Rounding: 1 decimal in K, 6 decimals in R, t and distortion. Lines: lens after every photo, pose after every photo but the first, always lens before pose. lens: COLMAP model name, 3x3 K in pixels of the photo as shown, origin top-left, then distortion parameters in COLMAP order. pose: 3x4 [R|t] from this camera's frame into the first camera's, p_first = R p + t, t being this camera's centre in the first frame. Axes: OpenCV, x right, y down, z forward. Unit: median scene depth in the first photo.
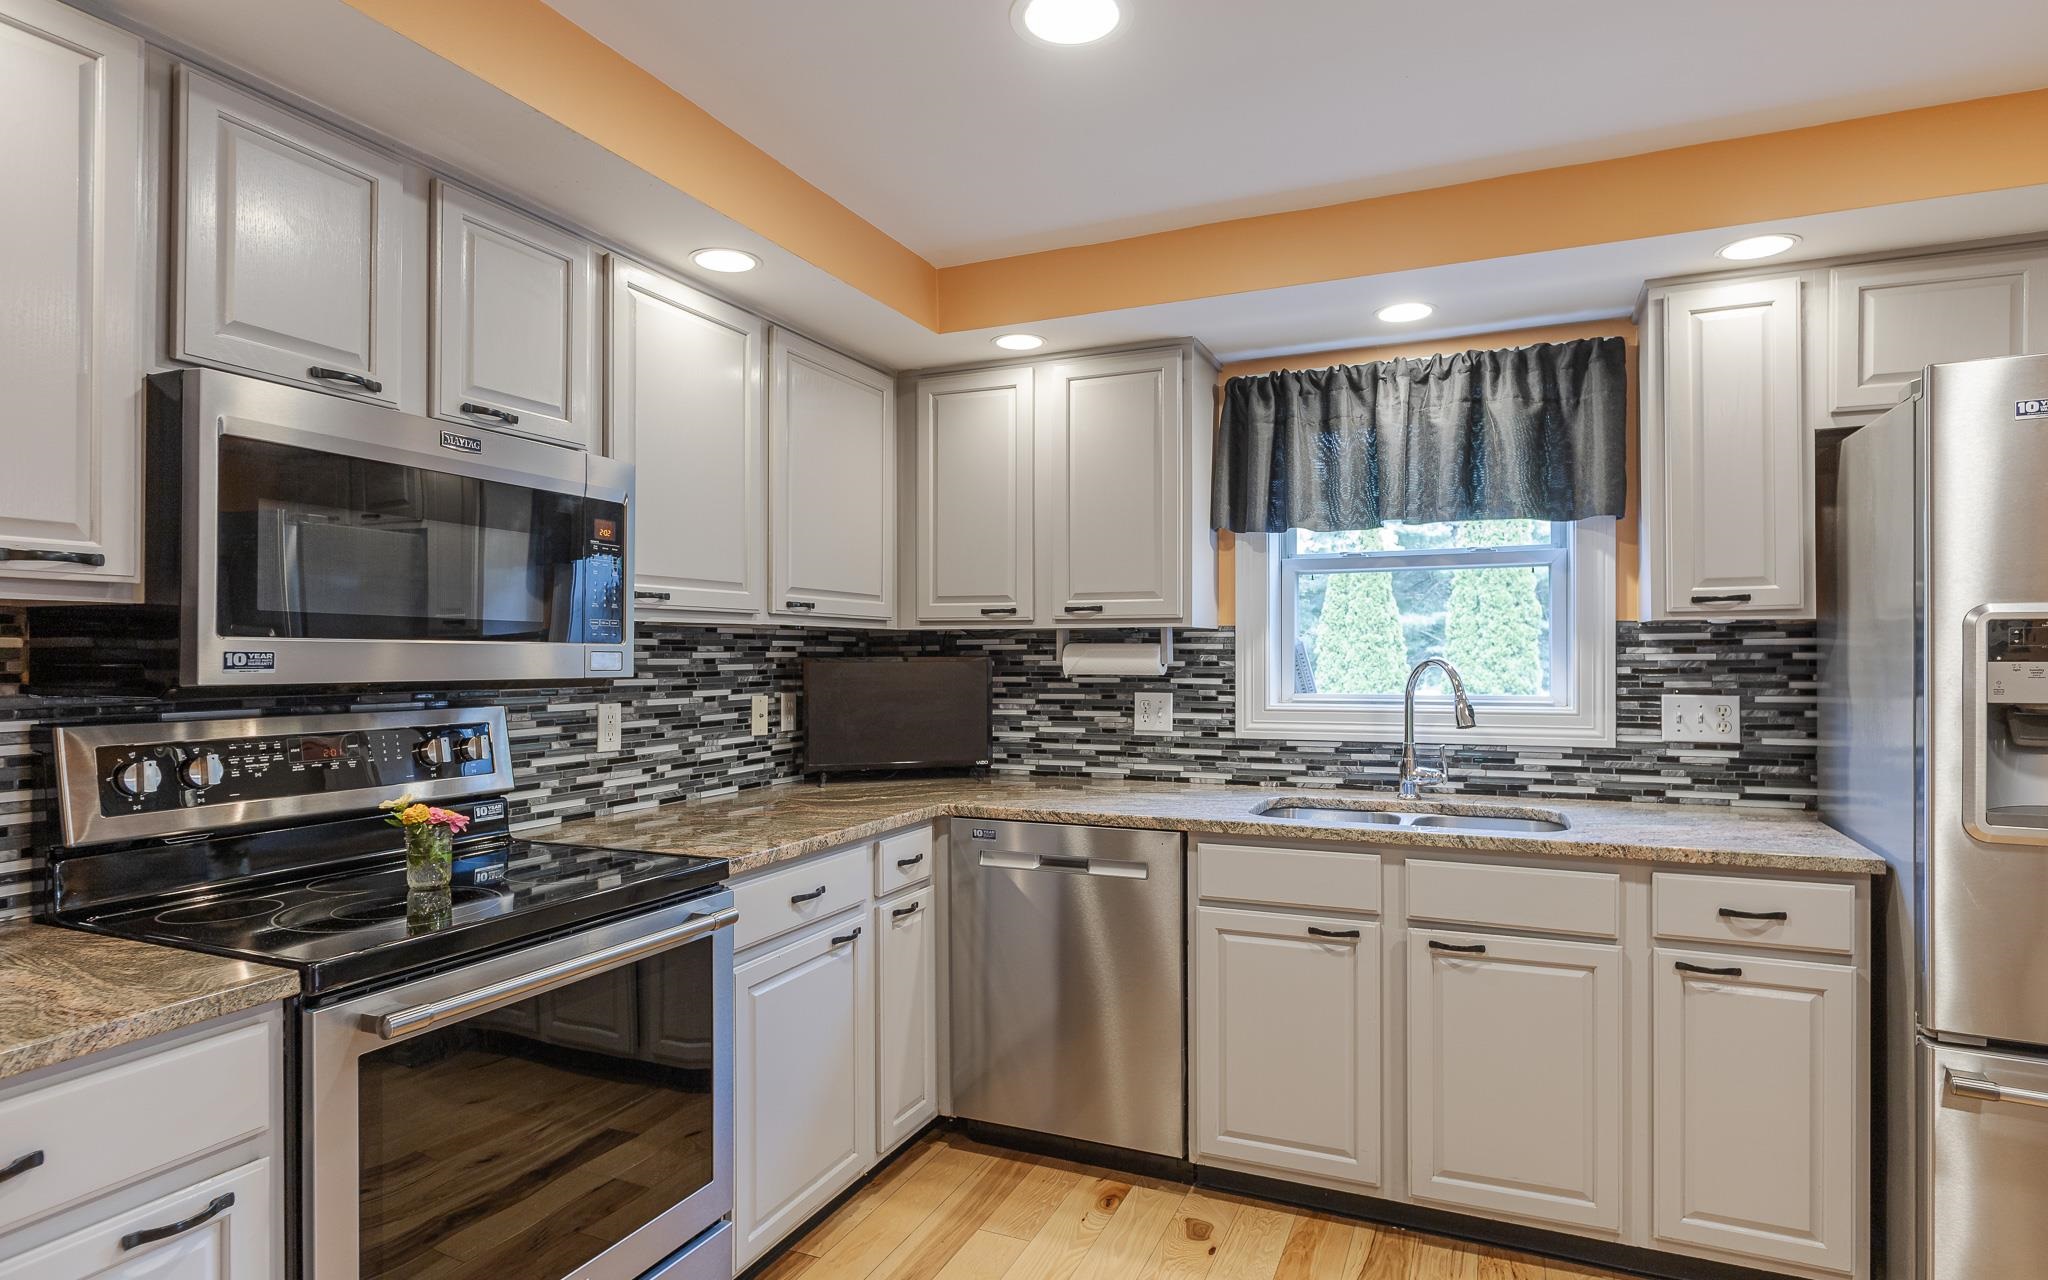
lens RADIAL K [[1069.9, 0, 1017.3], [0, 1069.9, 653.4], [0, 0, 1]] dist [-0.000283, -0.001257]
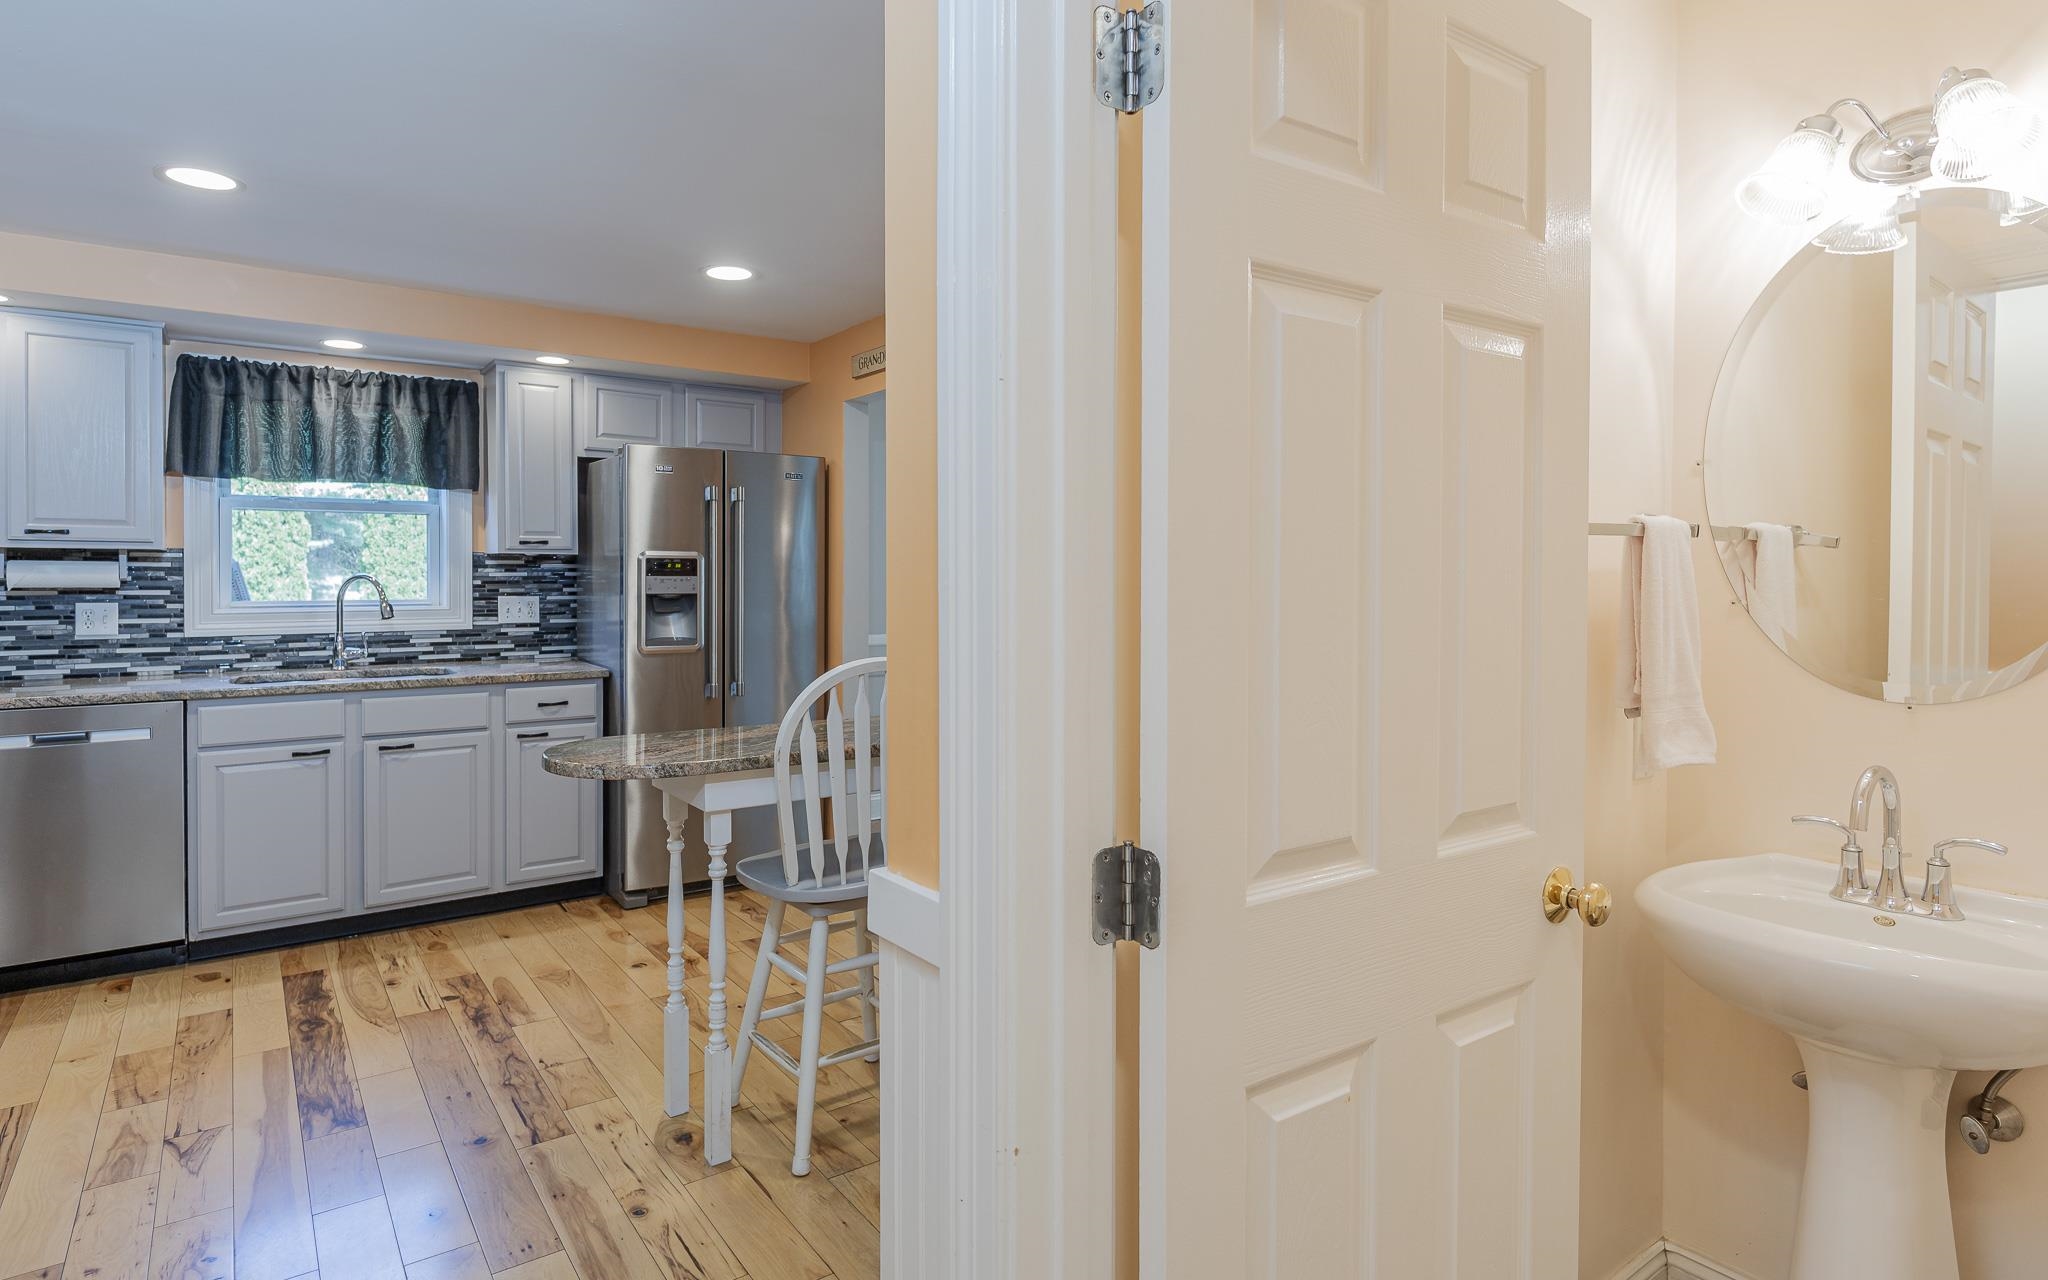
lens RADIAL K [[1093.8, 0, 1018.2], [0, 1093.8, 592.0], [0, 0, 1]] dist [-0.001192, -0.003332]
pose [[0.497309, -0.009600, 0.867520, -0.484388], [-0.004582, 0.999896, 0.013691, 0.003906], [-0.867561, -0.010784, 0.497213, -0.569842]]
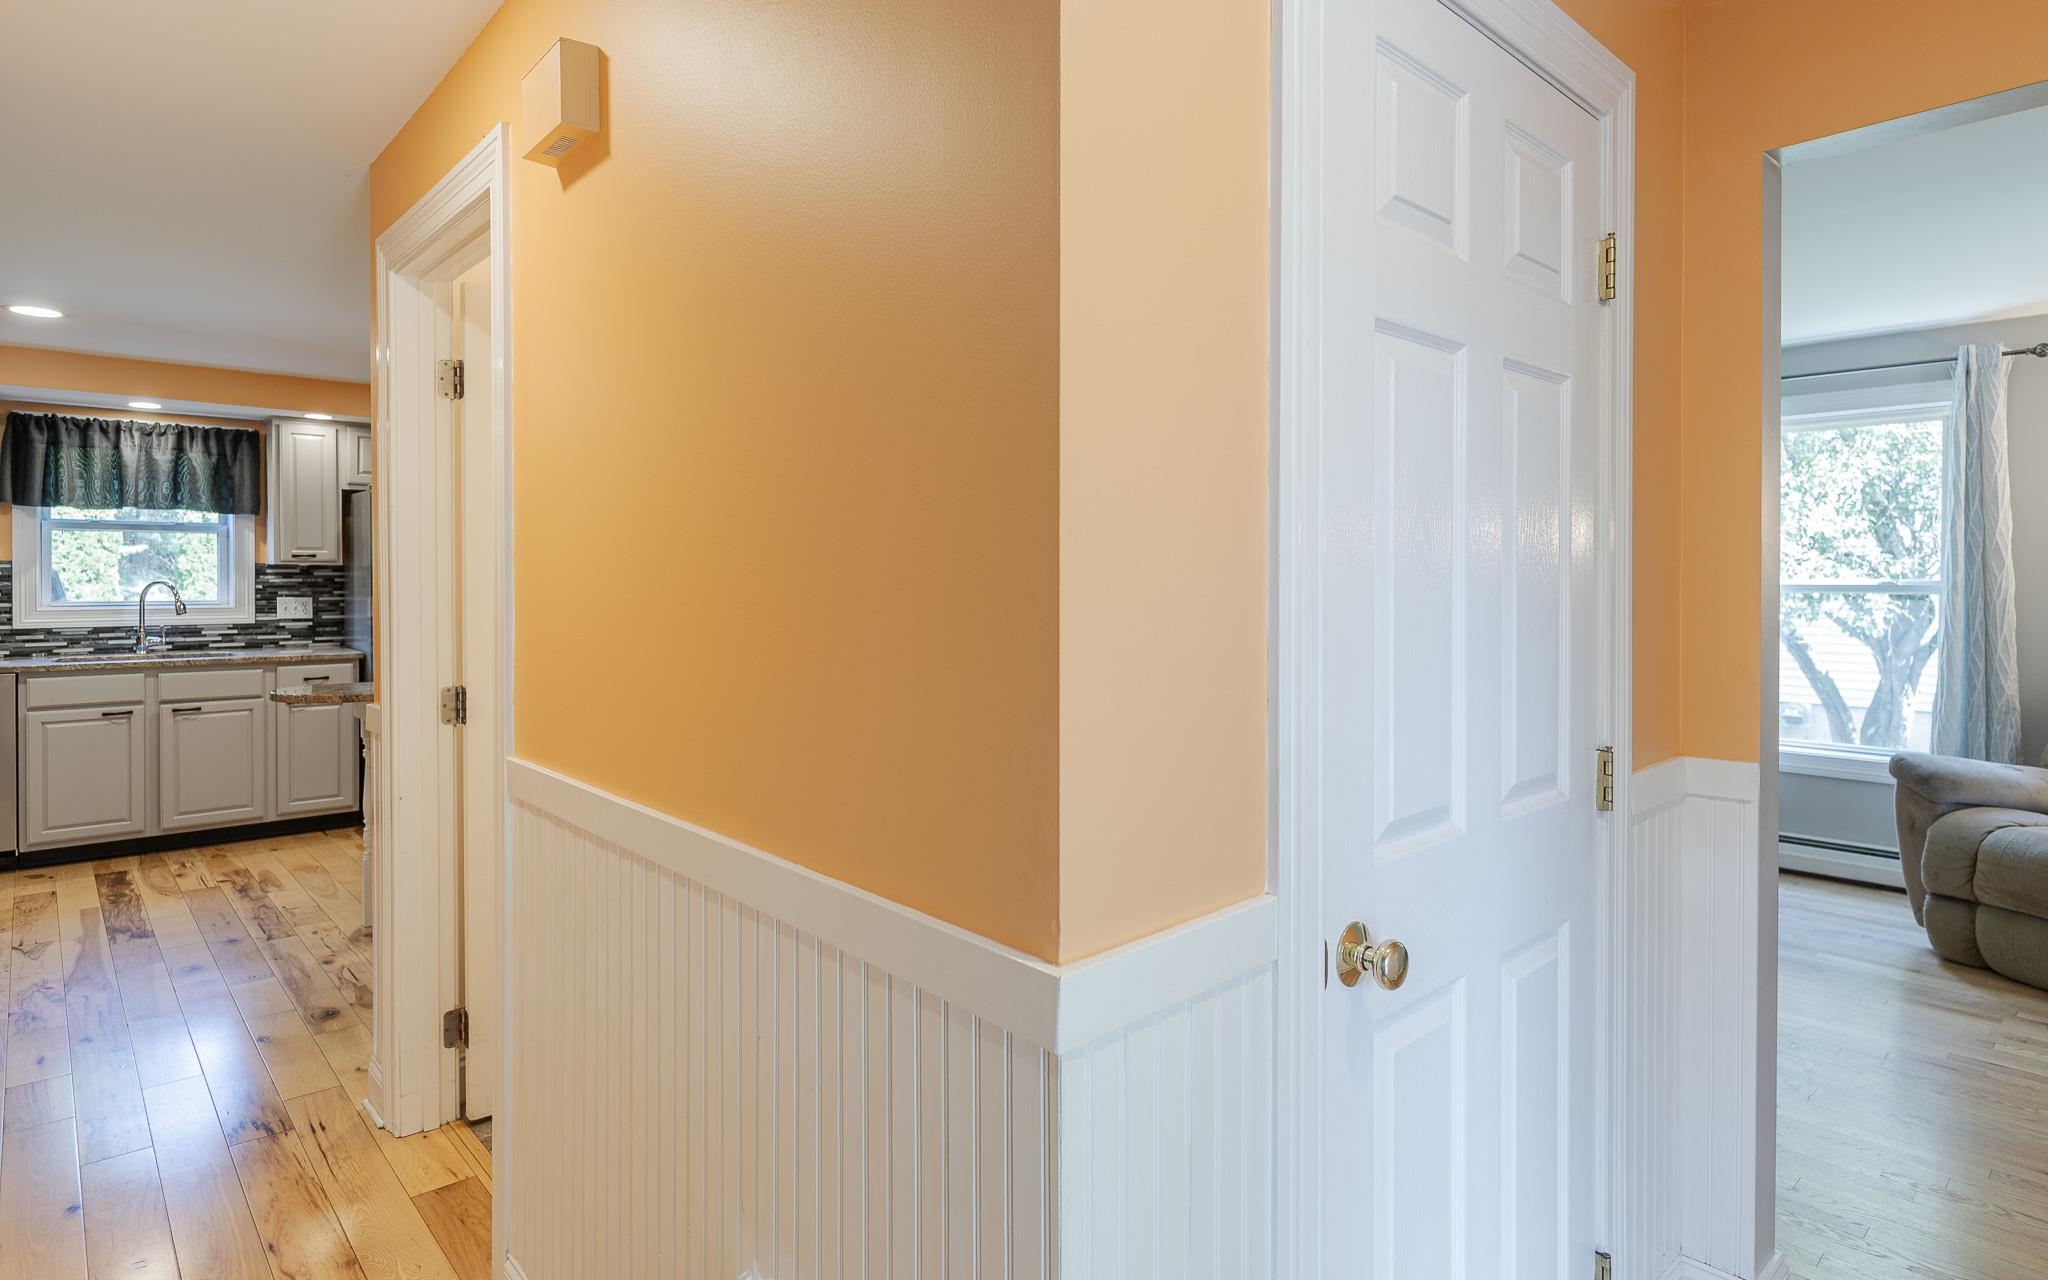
lens RADIAL K [[1093.8, 0, 1018.2], [0, 1093.8, 592.0], [0, 0, 1]] dist [-0.001192, -0.003332]
pose [[0.397145, -0.006191, 0.917735, -0.819547], [-0.003037, 0.999963, 0.008060, 0.004670], [-0.917751, -0.005988, 0.397111, -1.238113]]
